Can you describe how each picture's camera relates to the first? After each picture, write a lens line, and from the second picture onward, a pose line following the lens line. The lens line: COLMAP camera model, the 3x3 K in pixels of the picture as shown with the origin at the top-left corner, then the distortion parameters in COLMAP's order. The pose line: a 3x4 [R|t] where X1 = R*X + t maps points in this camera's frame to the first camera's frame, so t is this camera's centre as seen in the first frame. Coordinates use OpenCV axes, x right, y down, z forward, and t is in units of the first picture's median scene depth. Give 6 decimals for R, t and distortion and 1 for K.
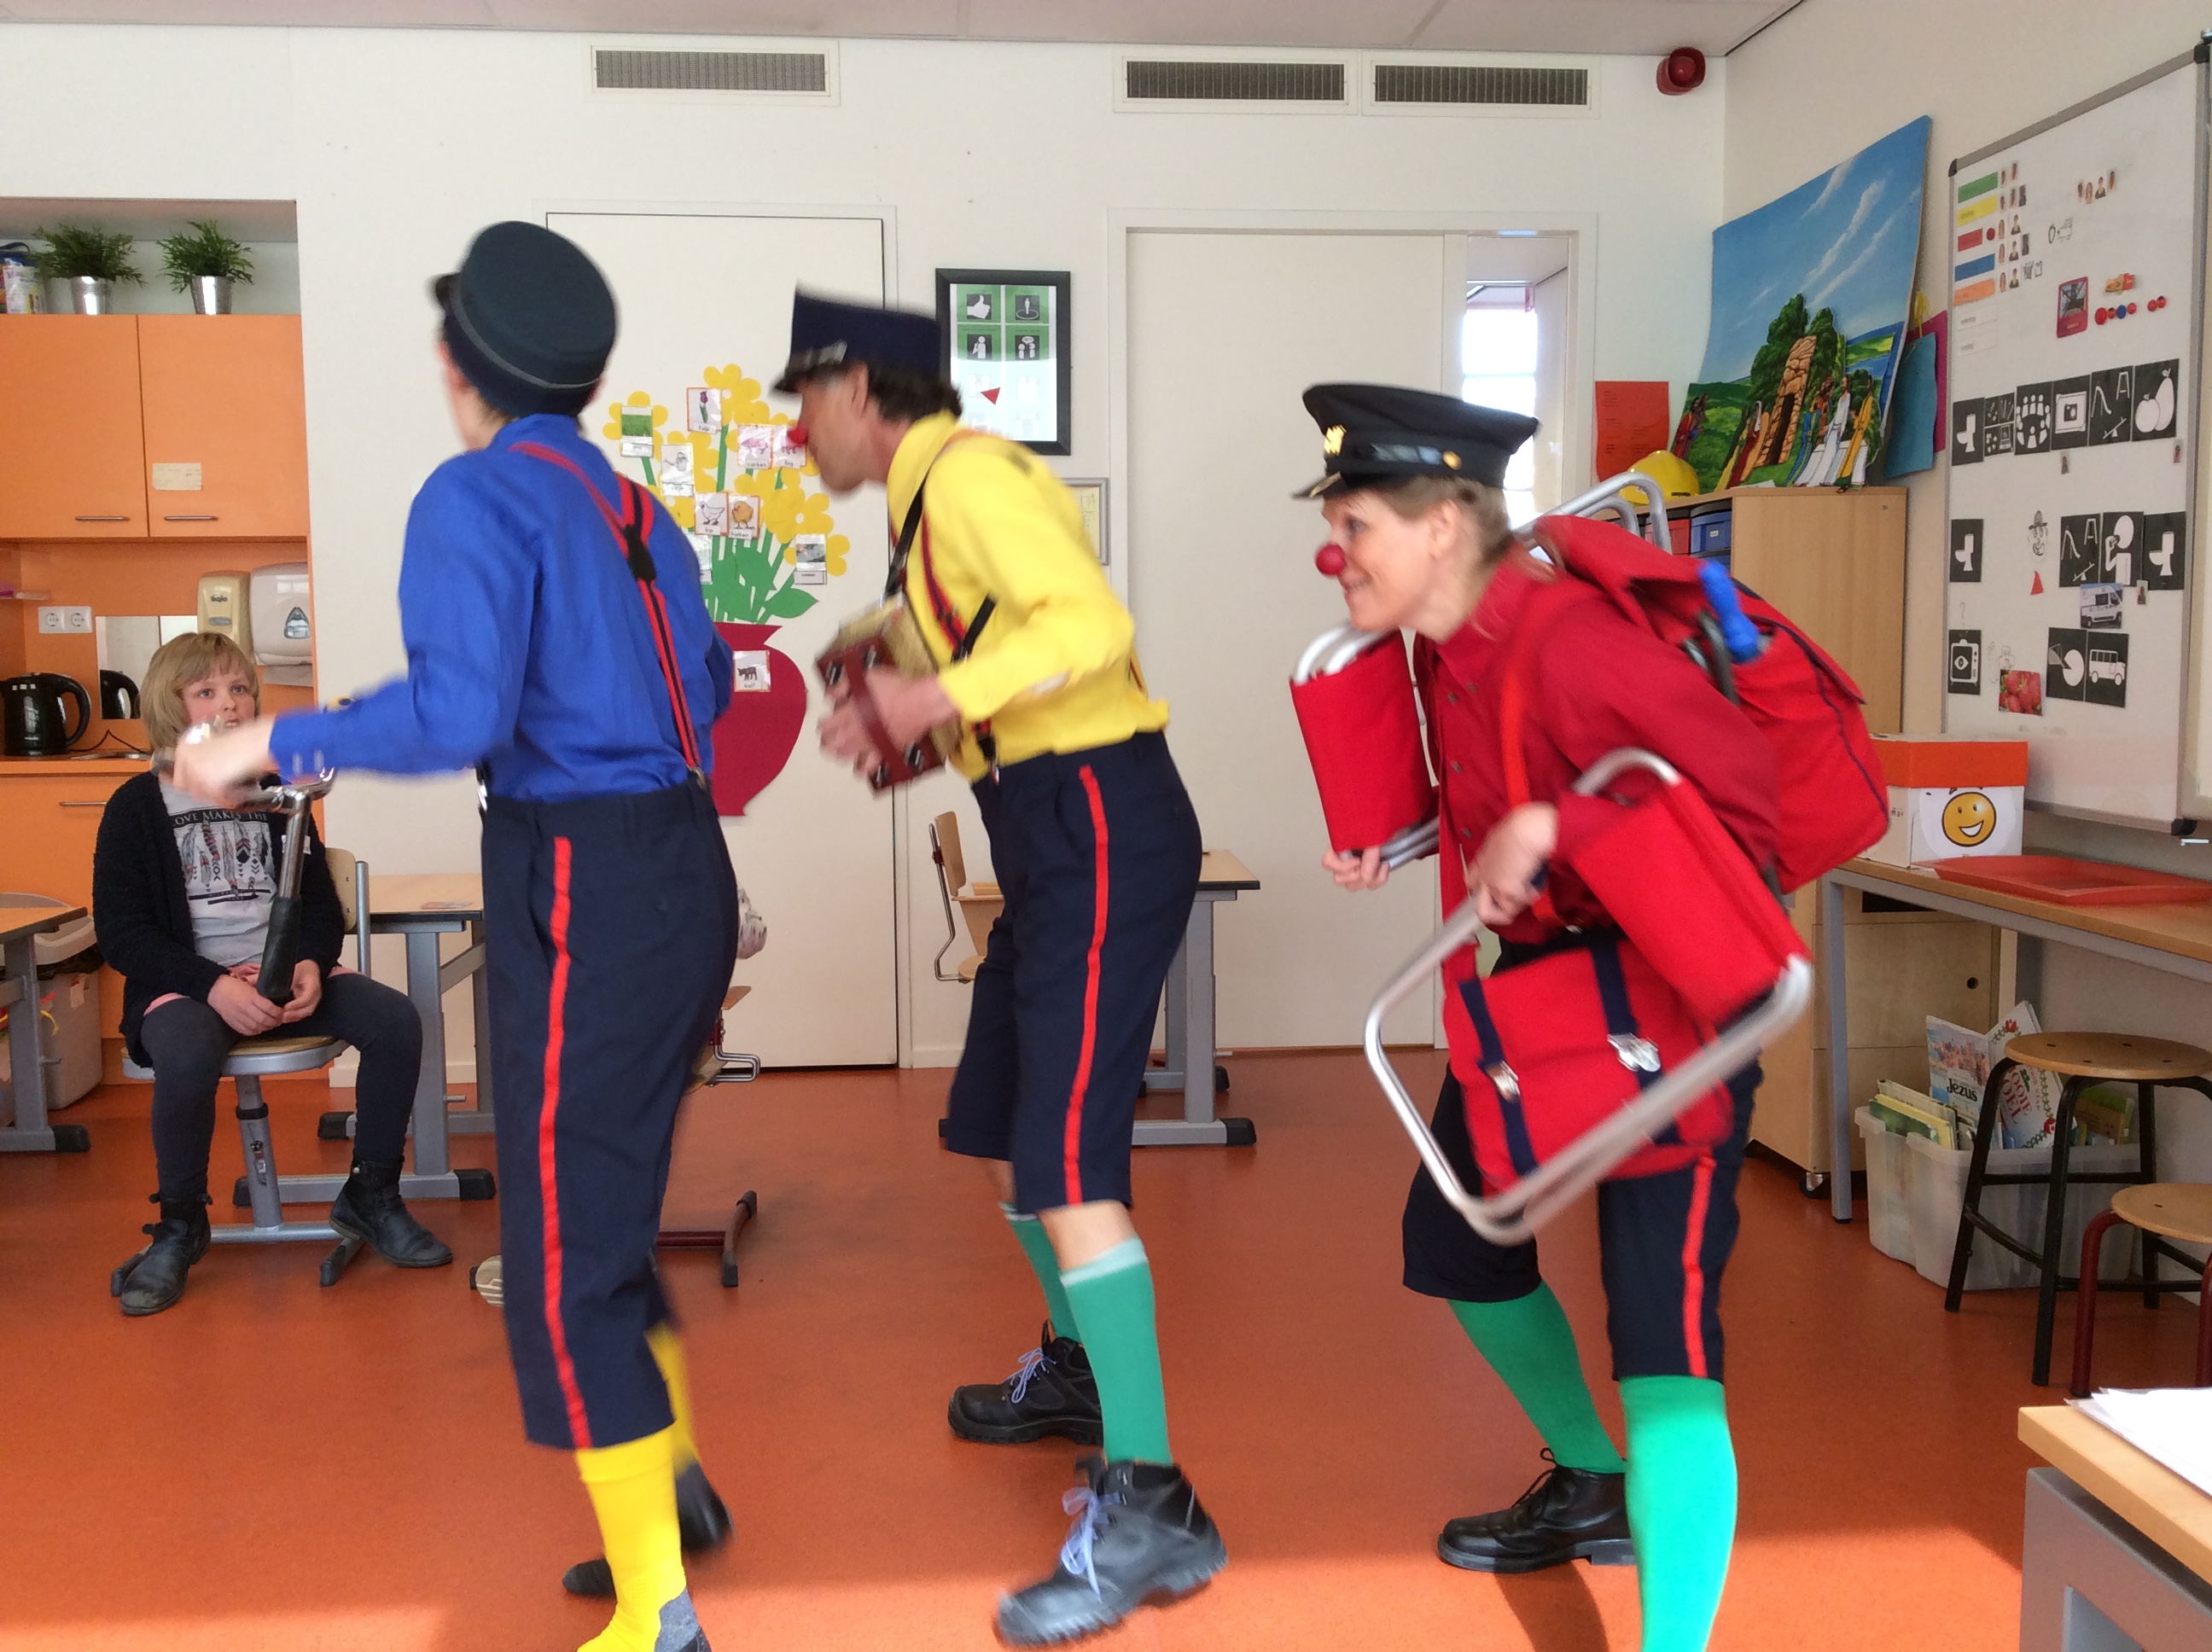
lens RADIAL K [[2096.5, 0, 1106.0], [0, 2096.5, 826.0], [0, 0, 1]] dist [0.100489, -0.133480]
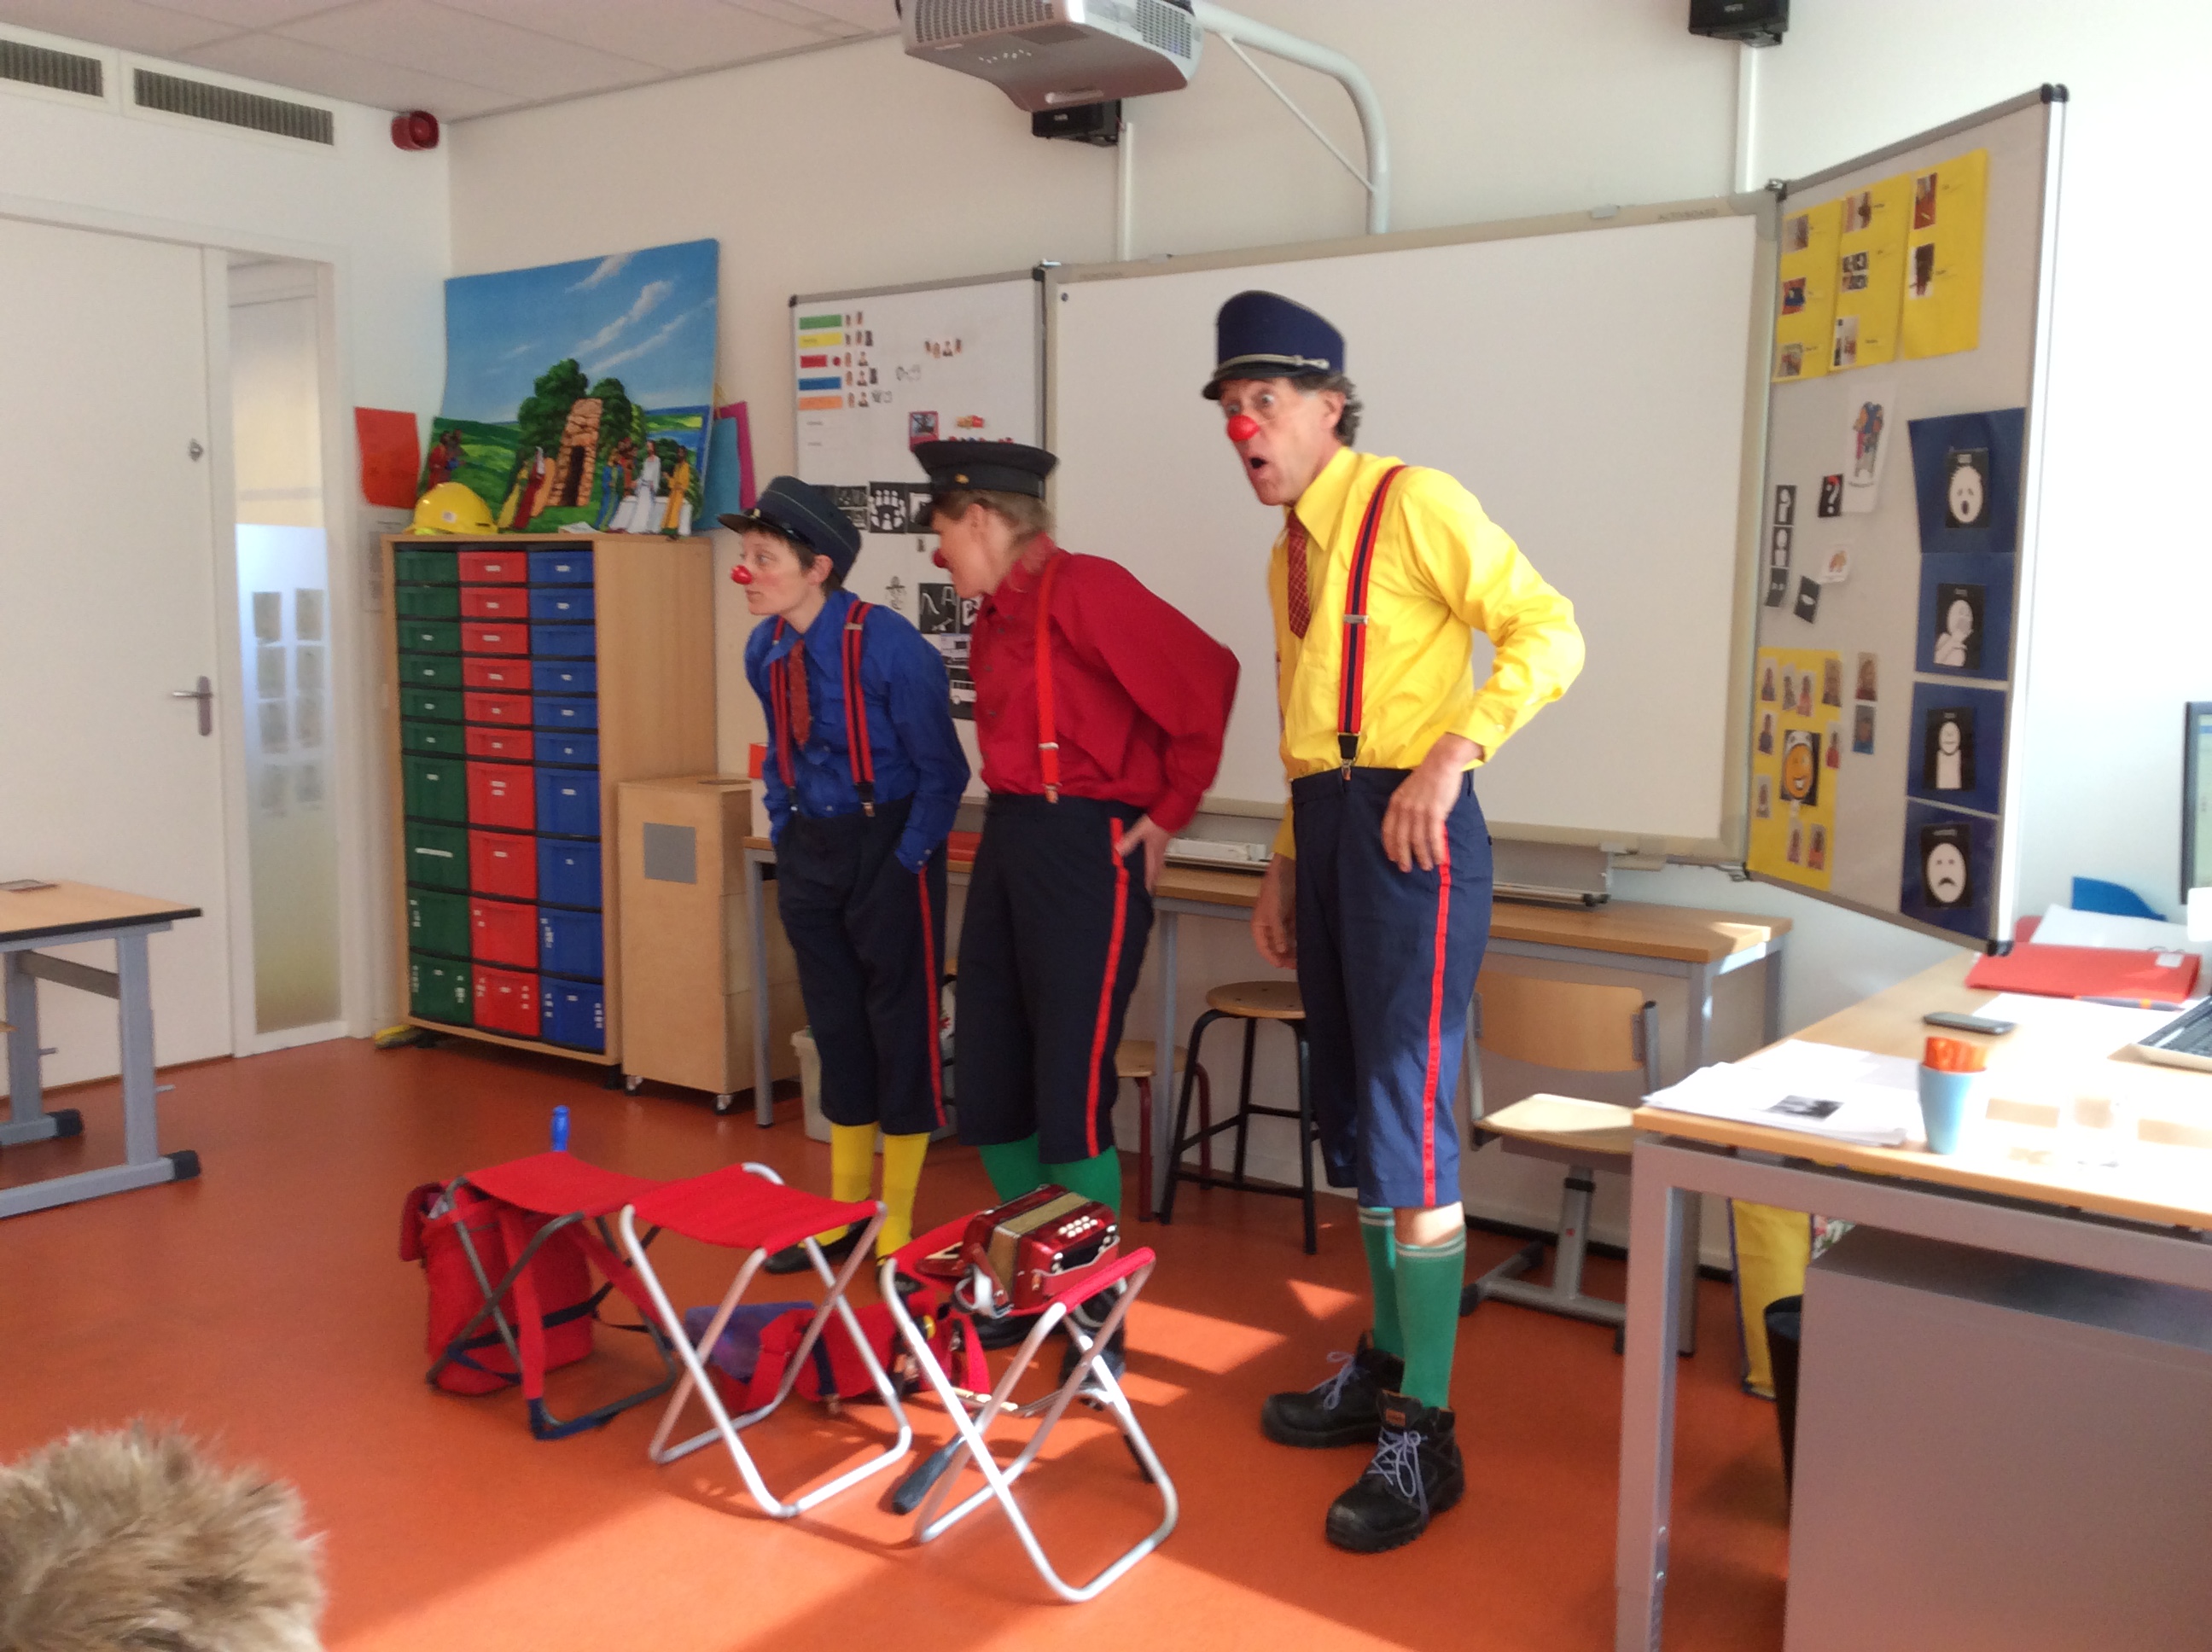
lens RADIAL K [[2096.5, 0, 1106.0], [0, 2096.5, 826.0], [0, 0, 1]] dist [0.100489, -0.133480]
pose [[0.664325, -0.073161, 0.743855, -0.385521], [0.052571, 0.997307, 0.051139, -0.041921], [-0.745593, 0.005133, 0.666382, 0.011003]]
